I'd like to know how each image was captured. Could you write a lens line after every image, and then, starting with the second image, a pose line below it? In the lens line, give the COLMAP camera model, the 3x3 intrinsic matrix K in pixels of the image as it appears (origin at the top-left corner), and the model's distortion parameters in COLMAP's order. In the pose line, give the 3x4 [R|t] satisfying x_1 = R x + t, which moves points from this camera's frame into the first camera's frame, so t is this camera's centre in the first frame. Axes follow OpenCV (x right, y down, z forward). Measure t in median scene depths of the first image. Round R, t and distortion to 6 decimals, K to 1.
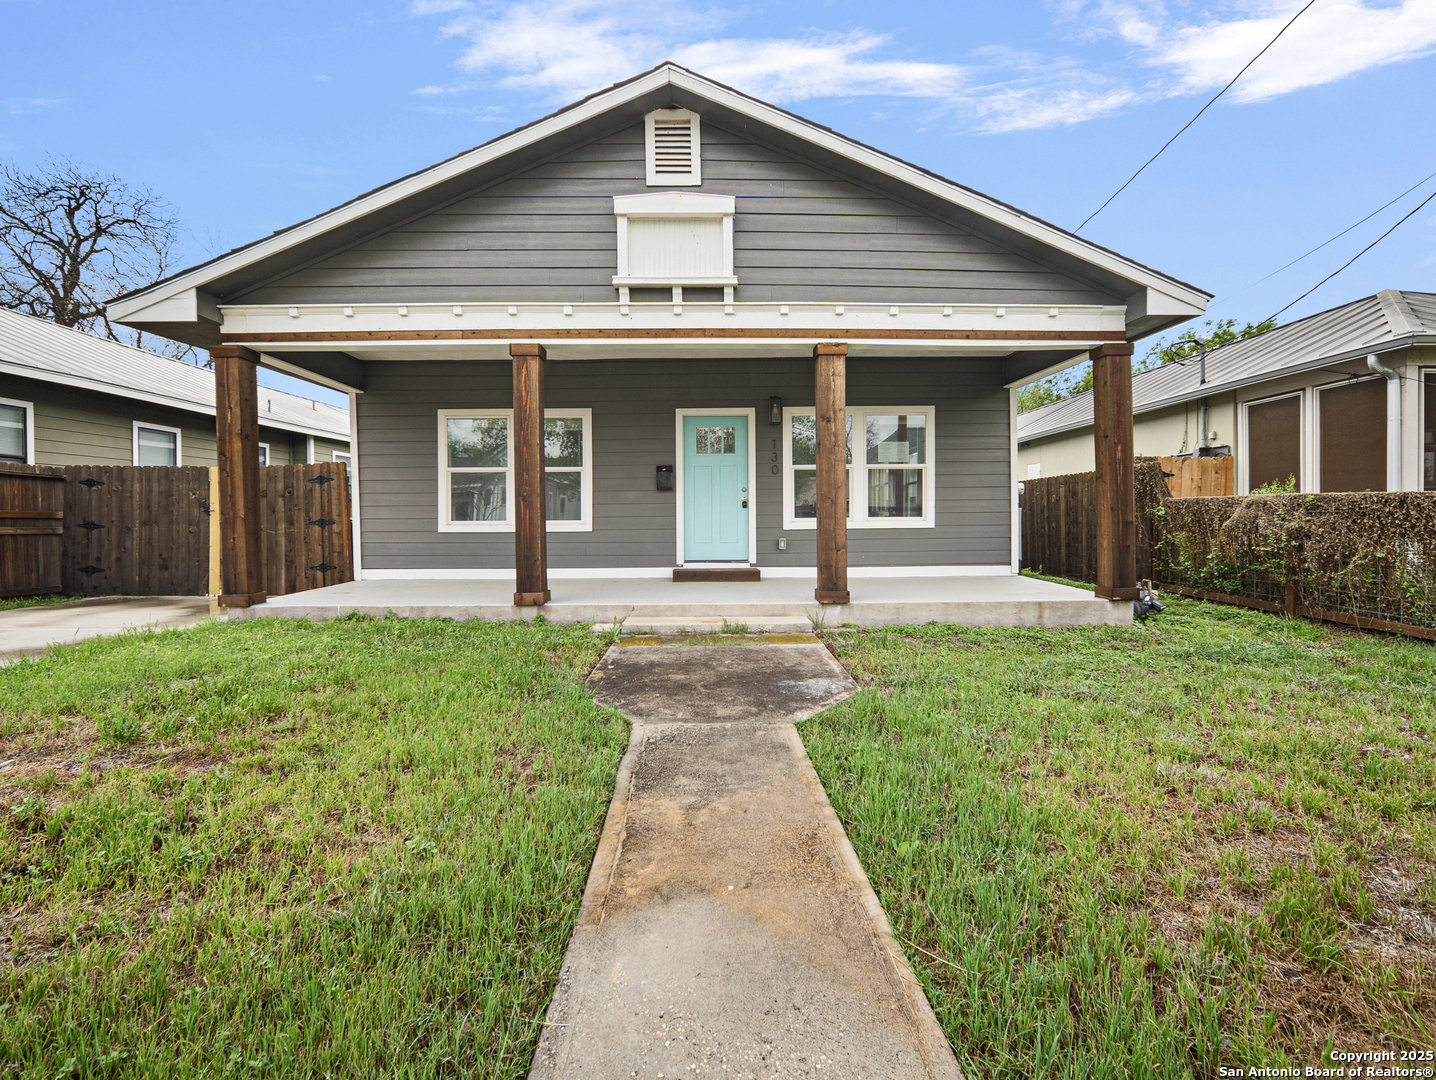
lens RADIAL K [[639.7, 0, 720.3], [0, 639.7, 523.8], [0, 0, 1]] dist [-0.014260, -0.000650]
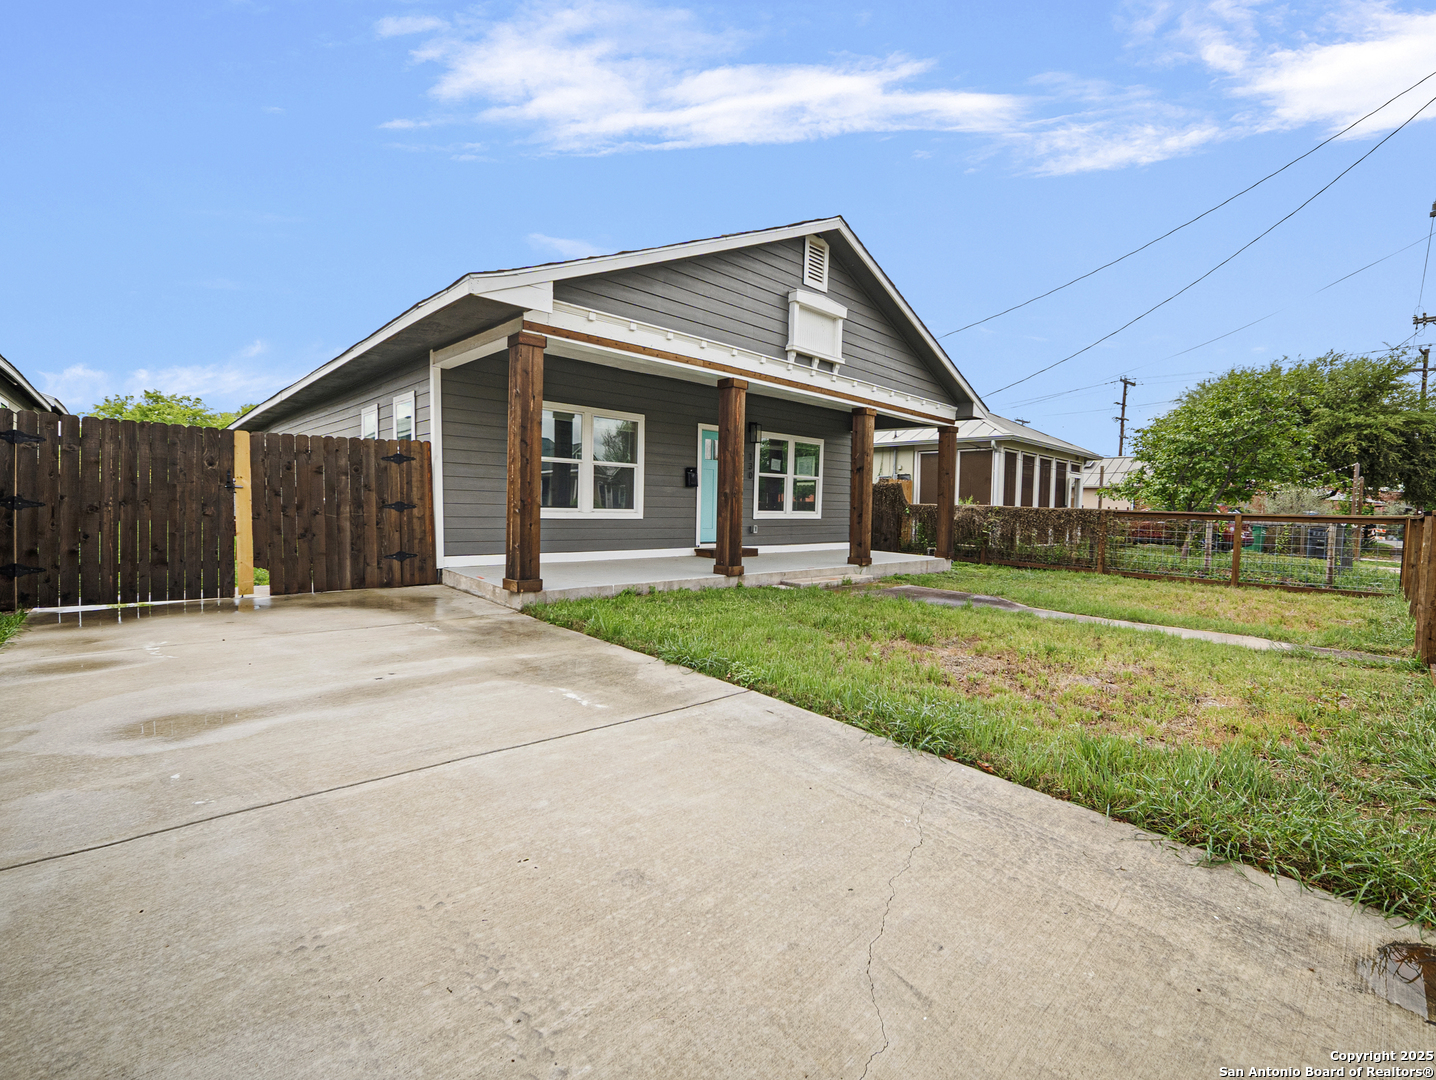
lens RADIAL K [[639.7, 0, 720.3], [0, 639.7, 523.8], [0, 0, 1]] dist [-0.014260, -0.000650]
pose [[0.736881, 0.005437, 0.676000, -0.927170], [-0.020951, 0.999671, 0.014798, 0.000321], [-0.675697, -0.025068, 0.736753, 0.027941]]
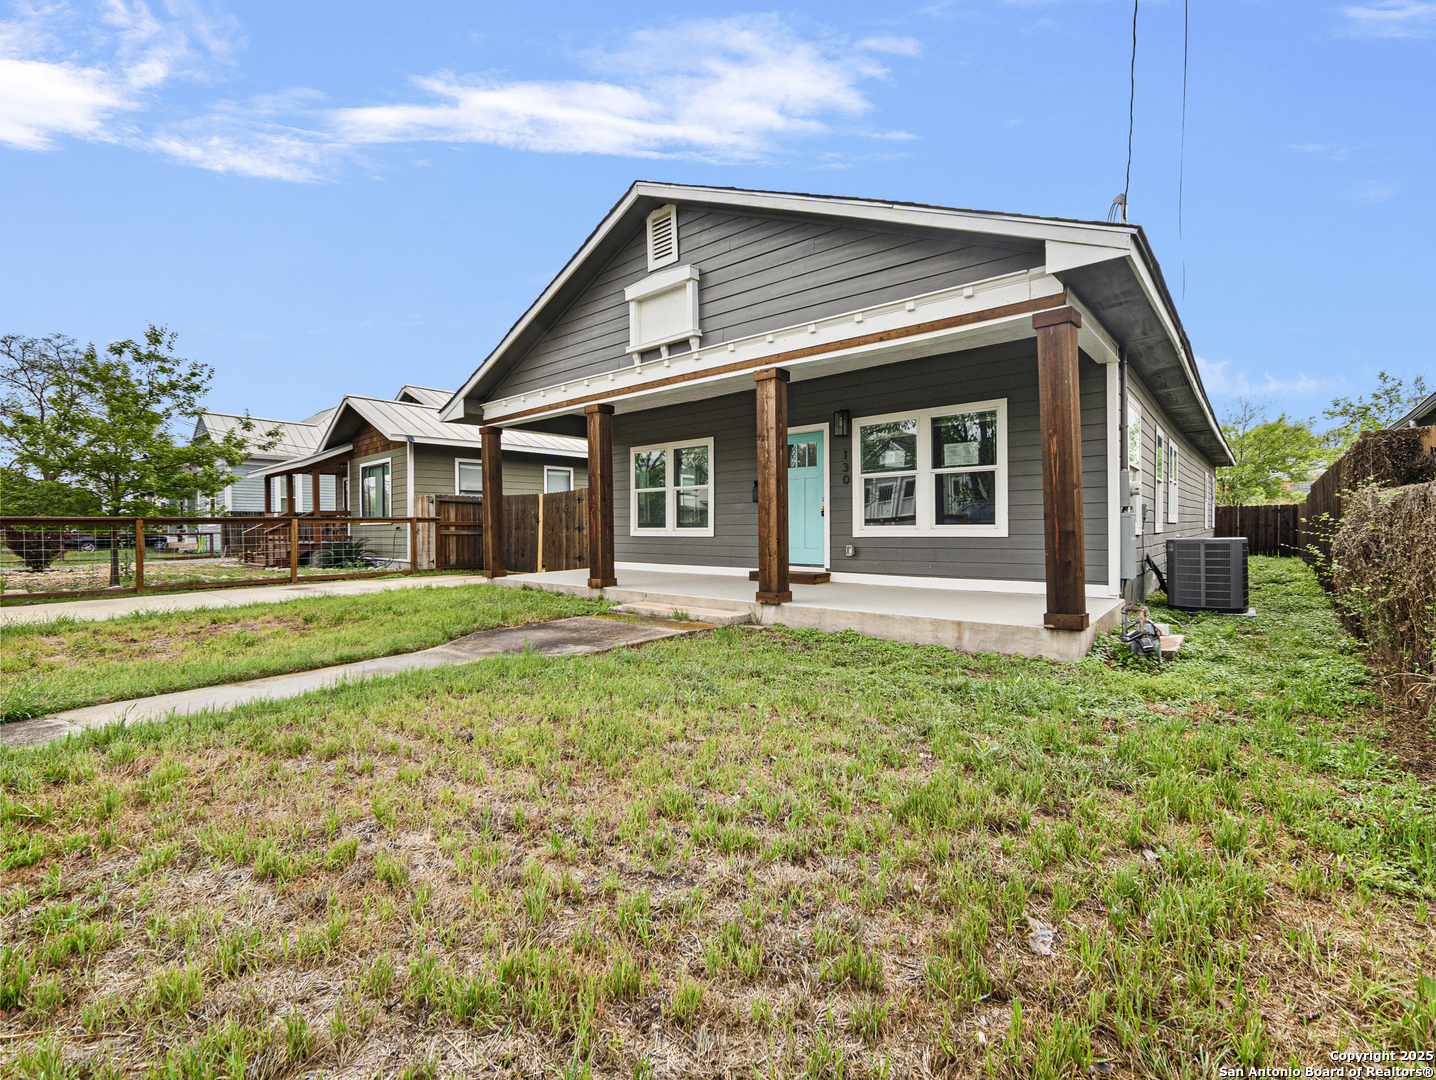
lens RADIAL K [[639.7, 0, 720.3], [0, 639.7, 523.8], [0, 0, 1]] dist [-0.014260, -0.000650]
pose [[0.750482, -0.001757, -0.660888, 0.642288], [-0.004092, 0.999965, -0.007306, -0.003838], [0.660878, 0.008187, 0.750449, 0.087312]]
